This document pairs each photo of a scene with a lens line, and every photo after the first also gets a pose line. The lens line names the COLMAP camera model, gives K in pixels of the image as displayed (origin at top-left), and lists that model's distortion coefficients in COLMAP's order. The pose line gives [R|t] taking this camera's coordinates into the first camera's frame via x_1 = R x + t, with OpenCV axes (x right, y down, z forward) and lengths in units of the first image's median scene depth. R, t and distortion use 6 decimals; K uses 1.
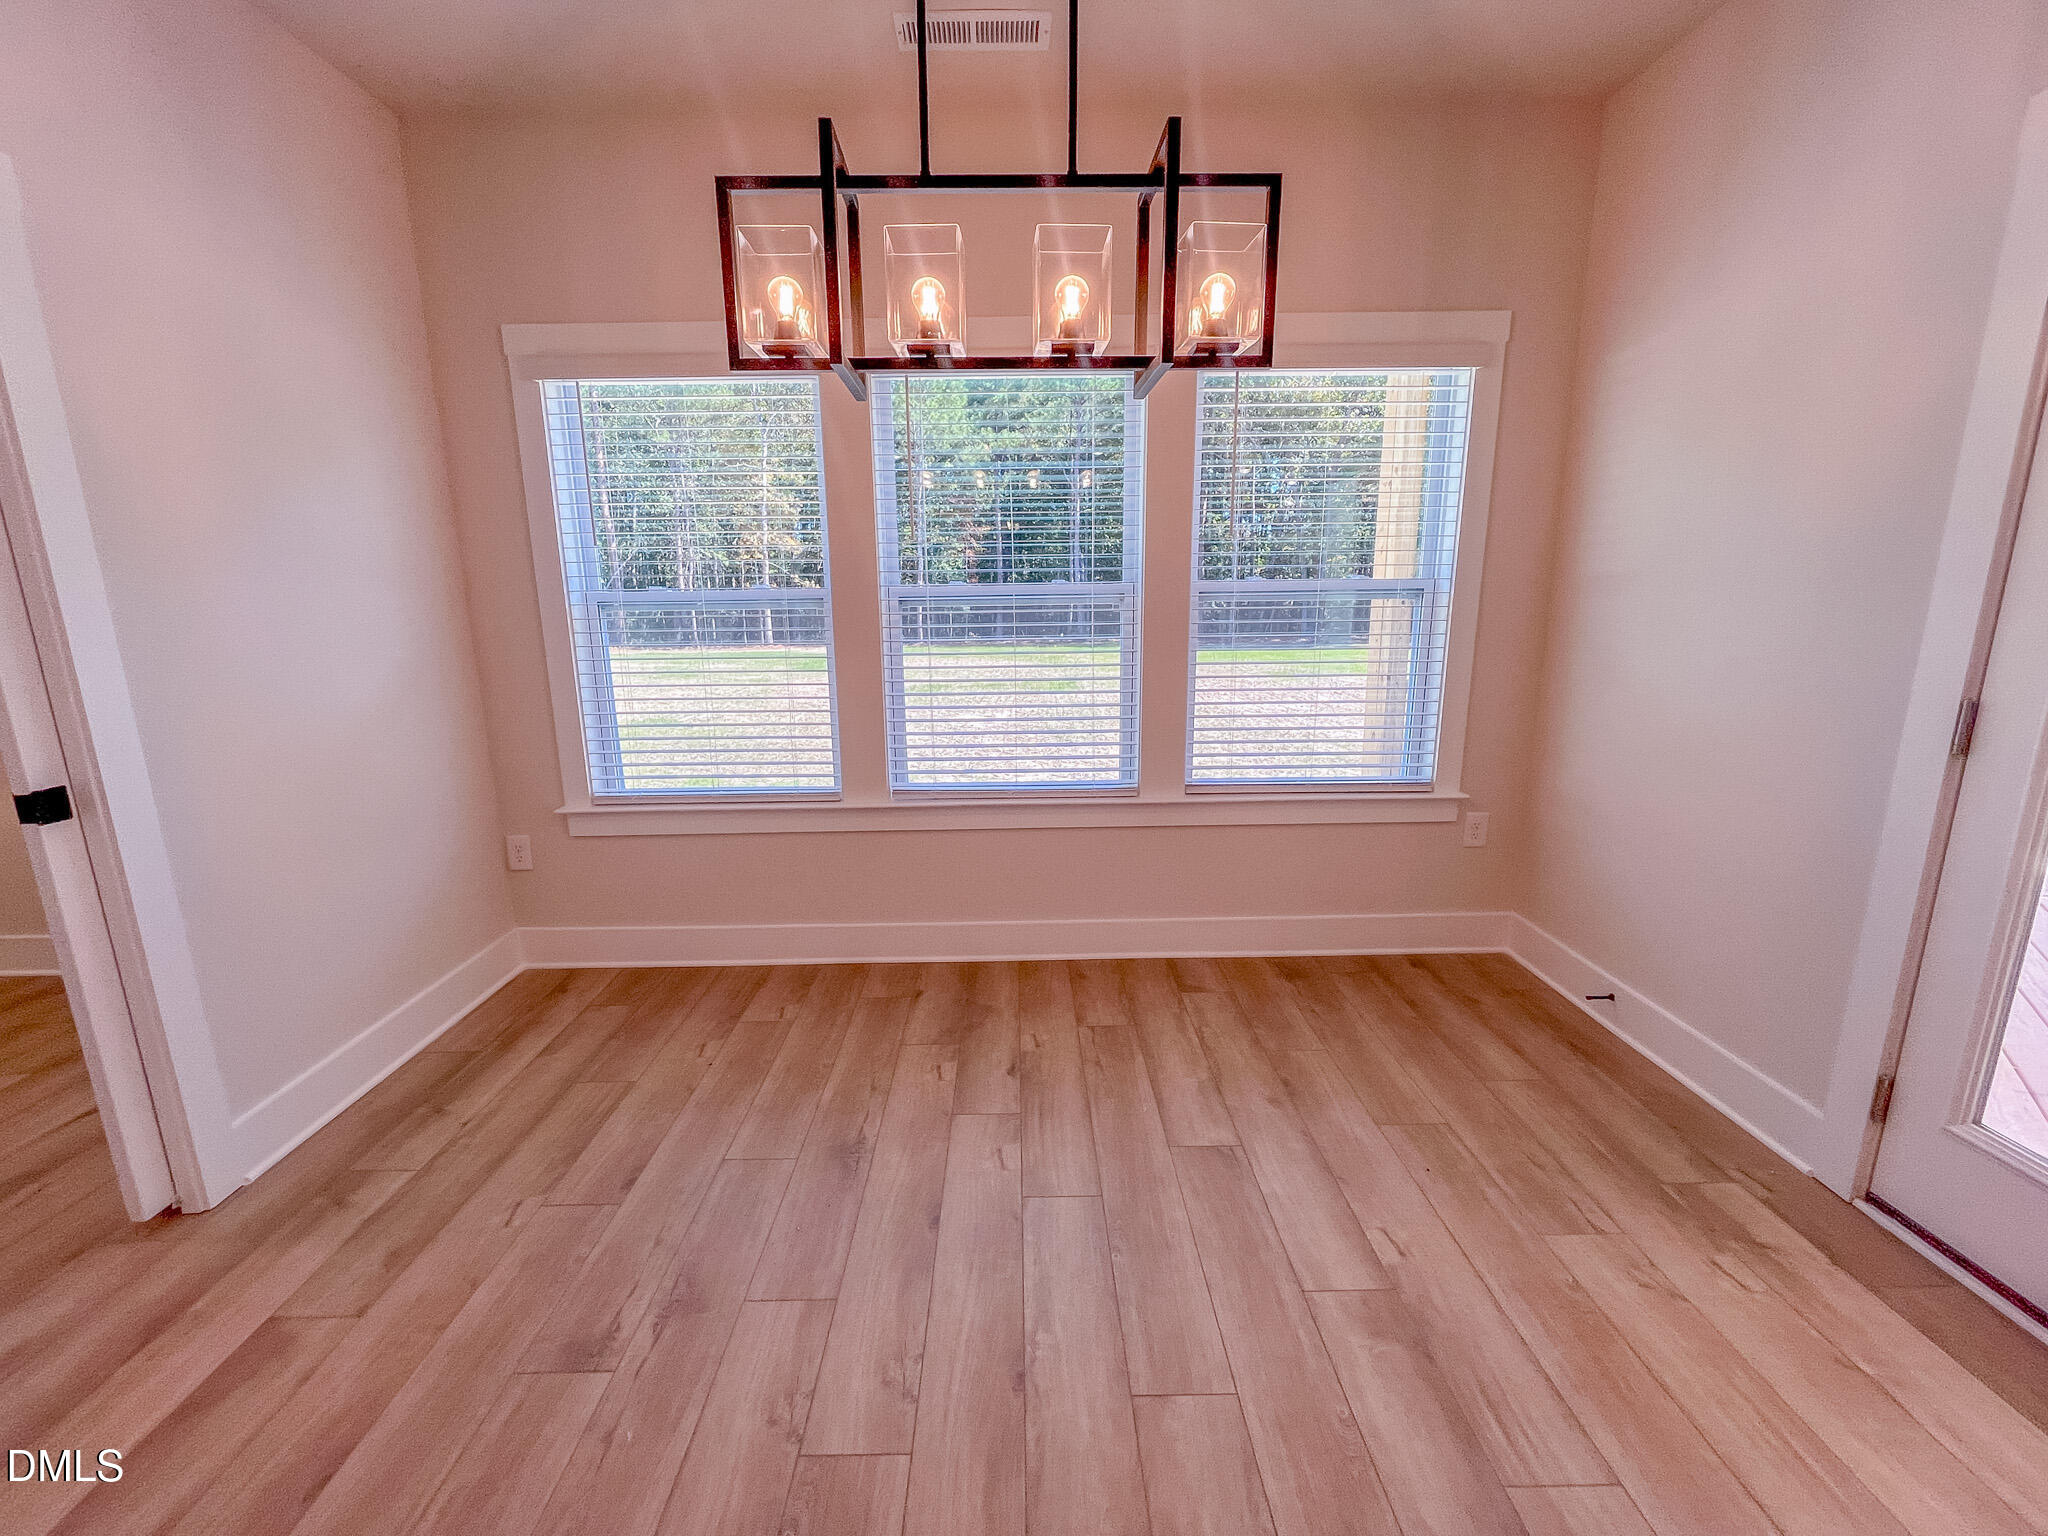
lens RADIAL K [[829.8, 0, 1024.4], [0, 829.8, 766.0], [0, 0, 1]] dist [-0.002107, -0.000030]
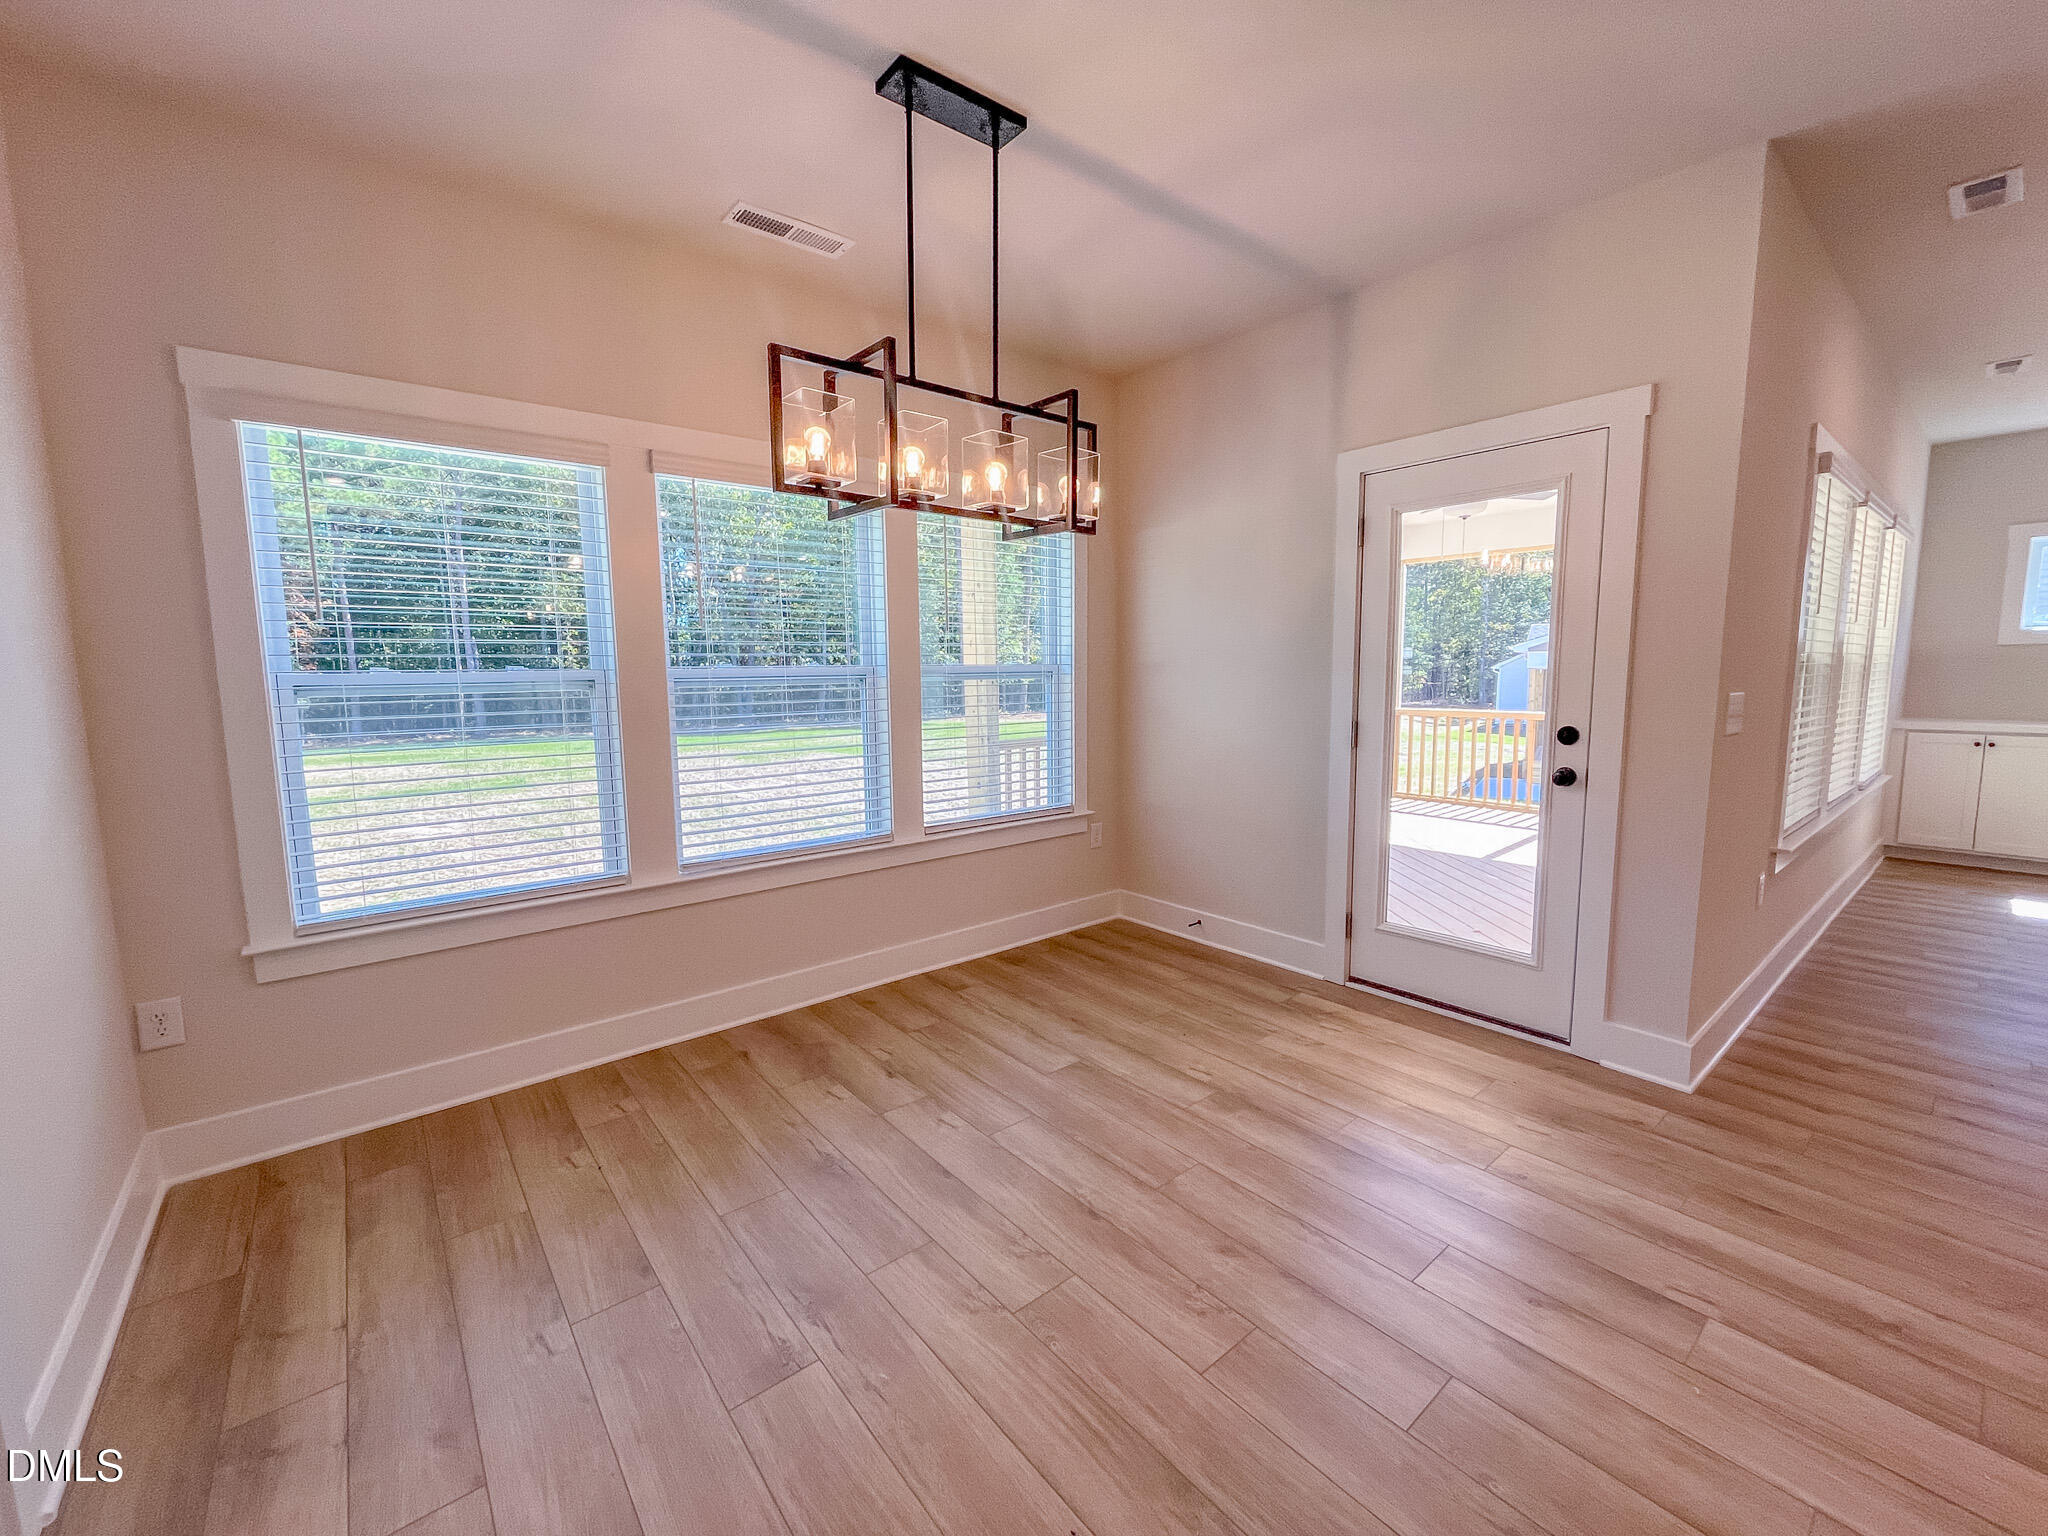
lens RADIAL K [[829.8, 0, 1018.7], [0, 829.8, 764.0], [0, 0, 1]] dist [-0.002107, -0.000030]
pose [[0.781722, -0.068263, 0.619880, -0.522353], [0.133336, 0.989301, -0.059203, 0.025131], [-0.609206, 0.128933, 0.782460, -0.075394]]
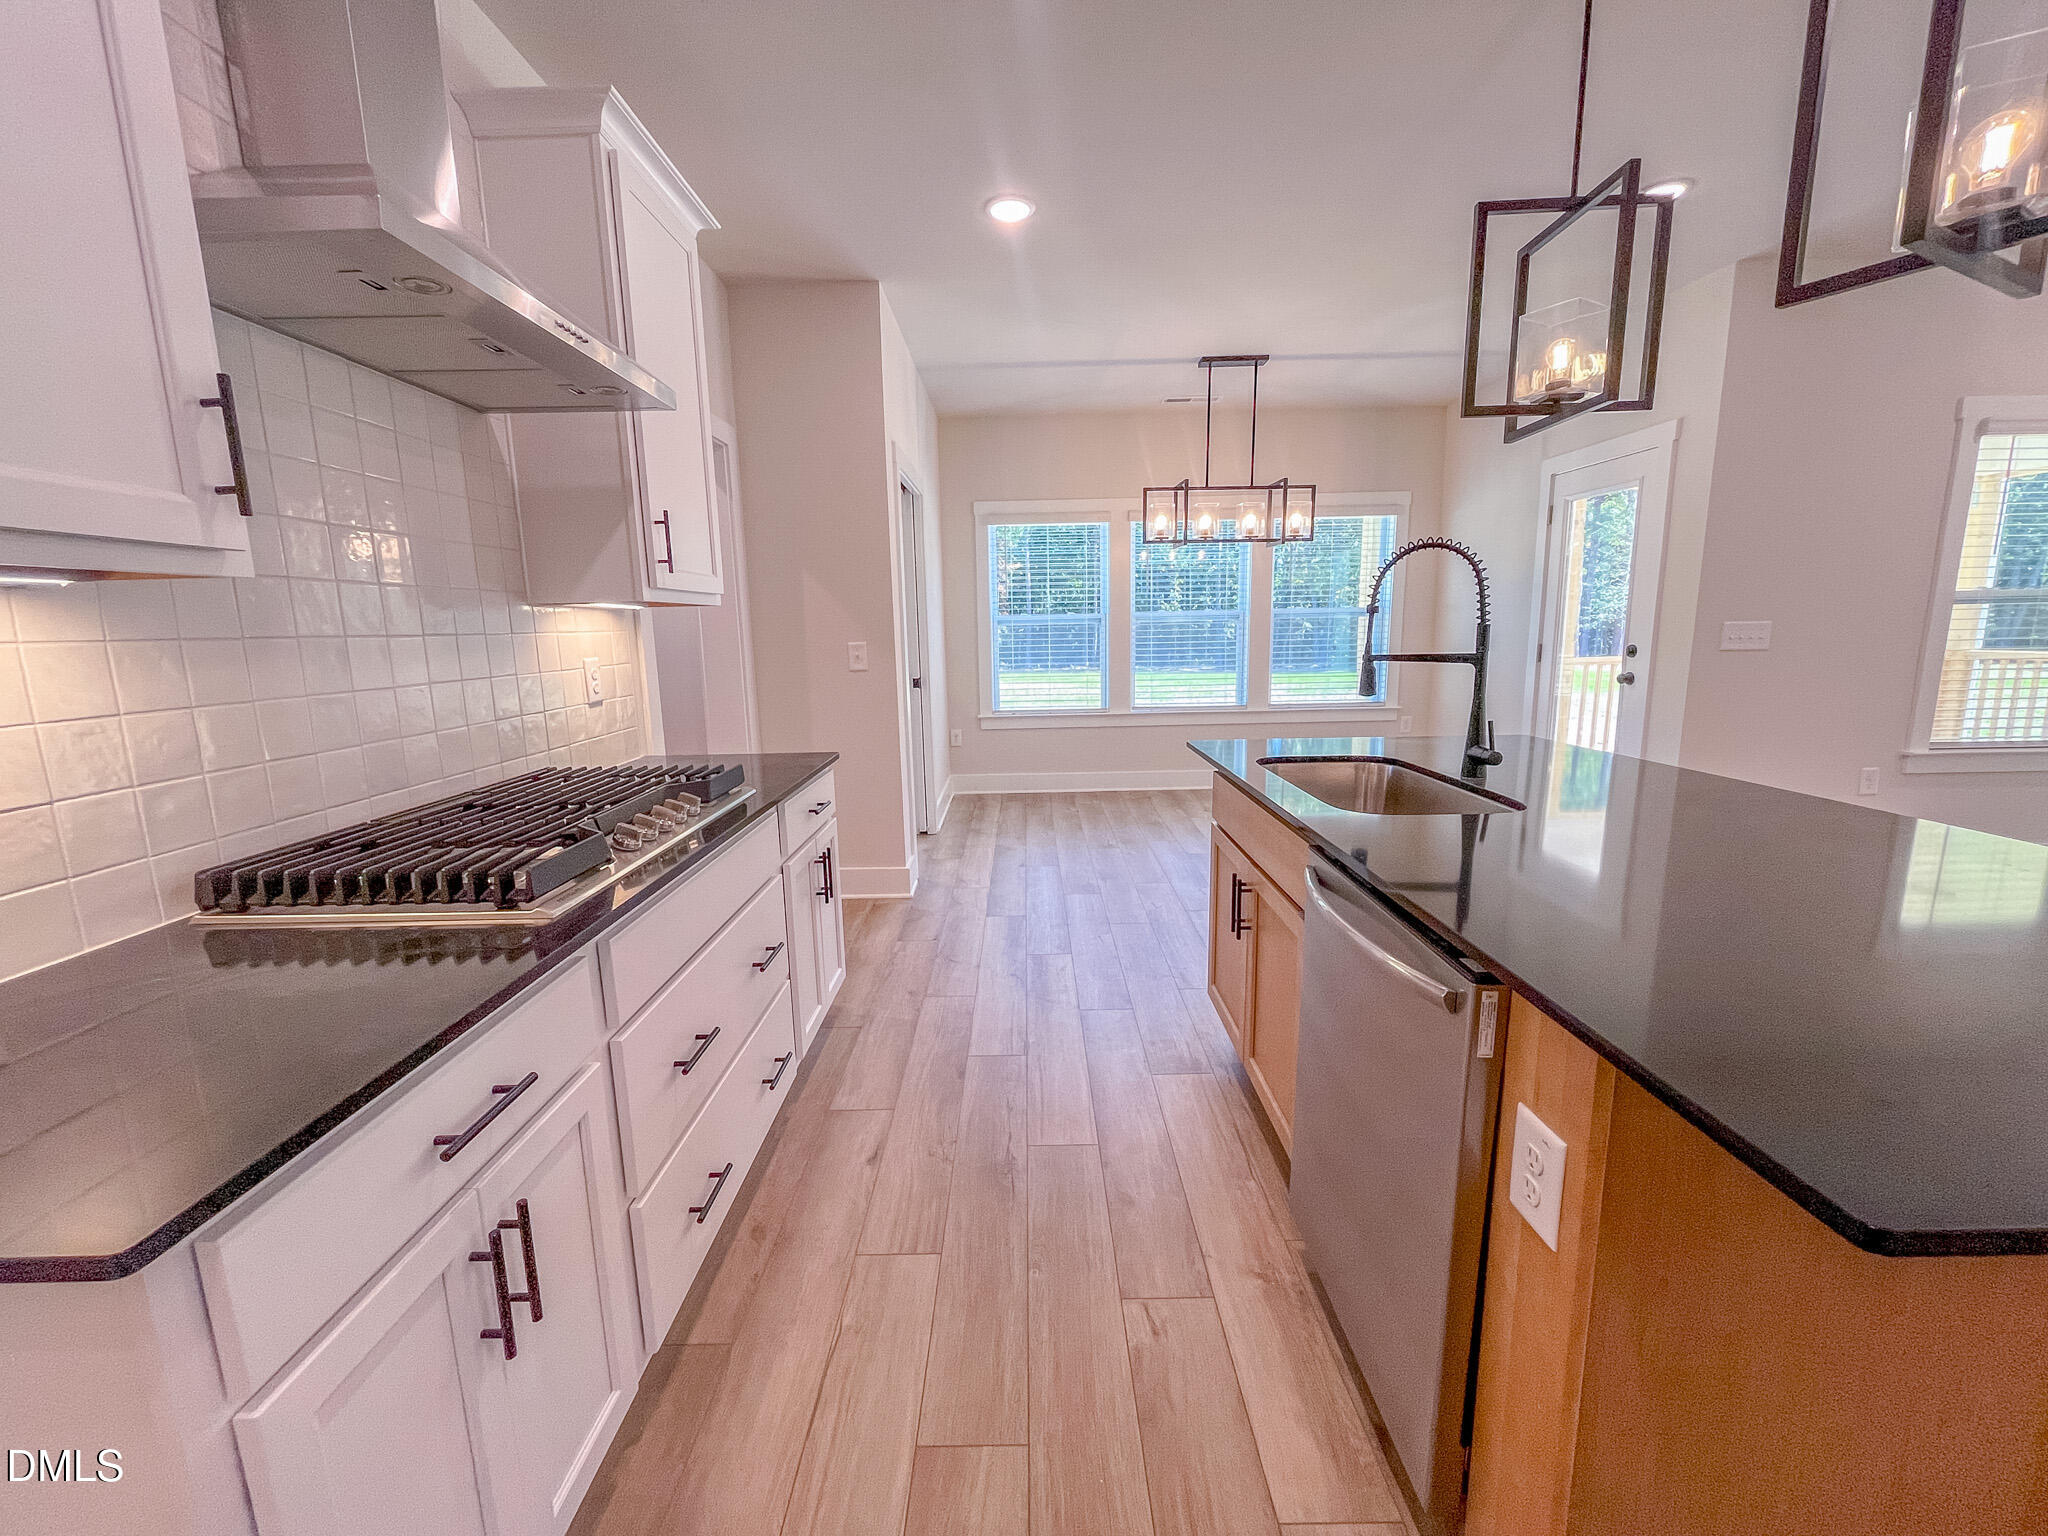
lens RADIAL K [[829.8, 0, 1012.7], [0, 829.8, 771.0], [0, 0, 1]] dist [-0.002107, -0.000030]
pose [[0.999675, -0.004979, -0.024987, -0.471699], [0.004167, 0.999465, -0.032443, 0.301578], [0.025135, 0.032329, 0.999161, -1.314248]]
